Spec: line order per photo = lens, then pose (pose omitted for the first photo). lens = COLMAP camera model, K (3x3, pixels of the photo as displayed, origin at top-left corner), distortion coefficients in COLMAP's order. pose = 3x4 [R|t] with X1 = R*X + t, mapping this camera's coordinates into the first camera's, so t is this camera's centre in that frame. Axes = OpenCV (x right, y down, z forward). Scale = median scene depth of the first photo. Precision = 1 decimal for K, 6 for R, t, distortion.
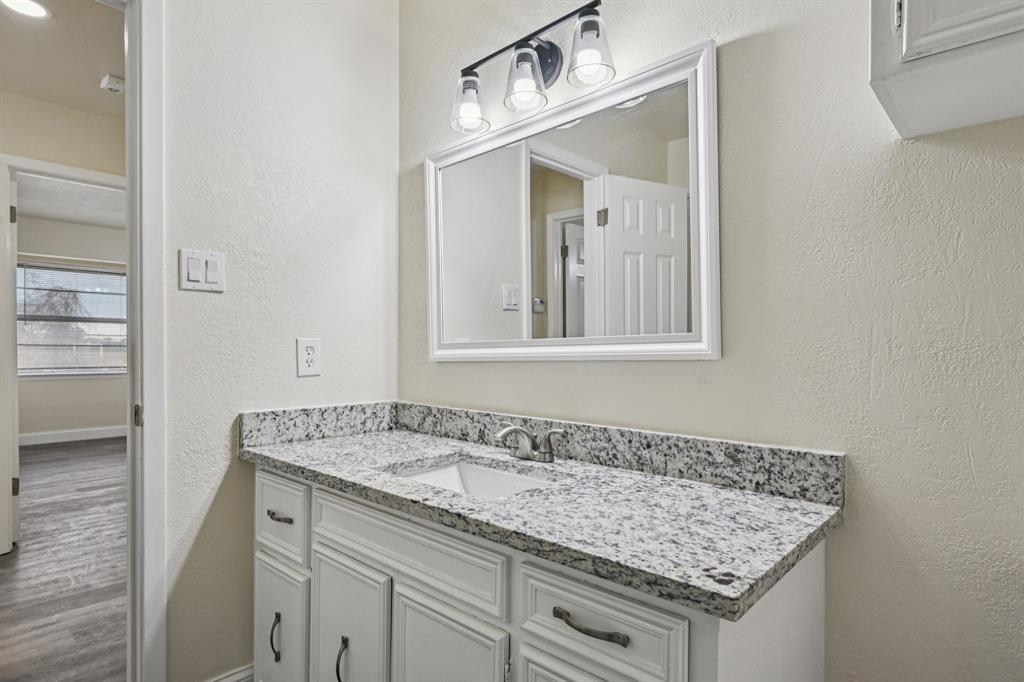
lens RADIAL K [[547.2, 0, 512.0], [0, 547.2, 346.8], [0, 0, 1]] dist [0.002915, -0.005976]
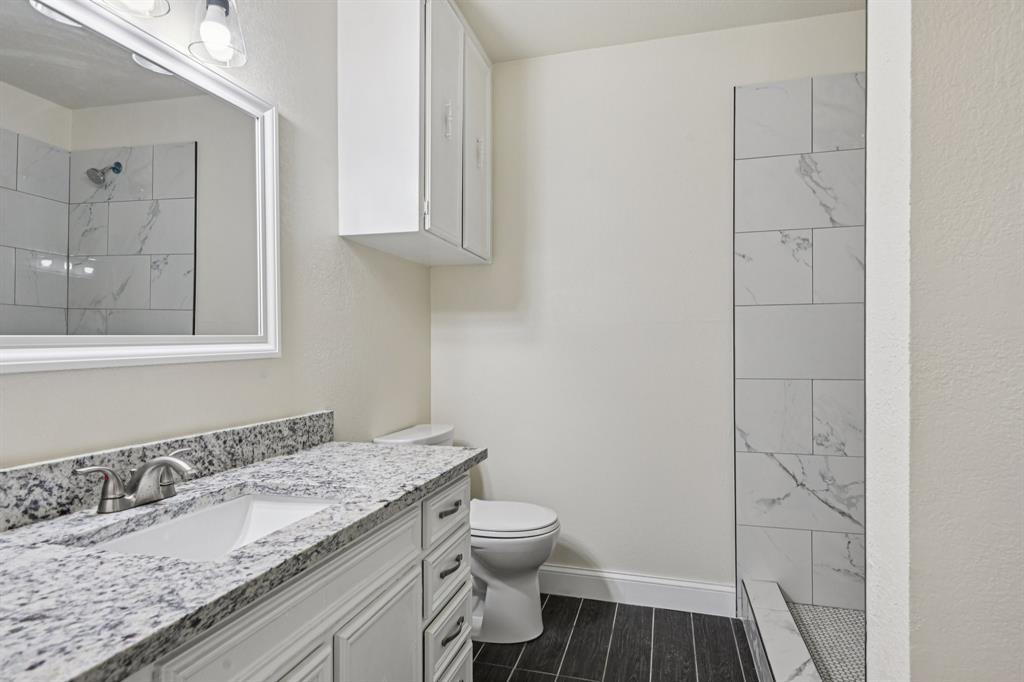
lens RADIAL K [[547.2, 0, 514.9], [0, 547.2, 342.8], [0, 0, 1]] dist [0.002915, -0.005976]
pose [[-0.443919, 0.007300, 0.896037, -0.956948], [0.002595, 0.999973, -0.006861, 0.000618], [-0.896063, -0.000721, -0.443926, 1.017190]]
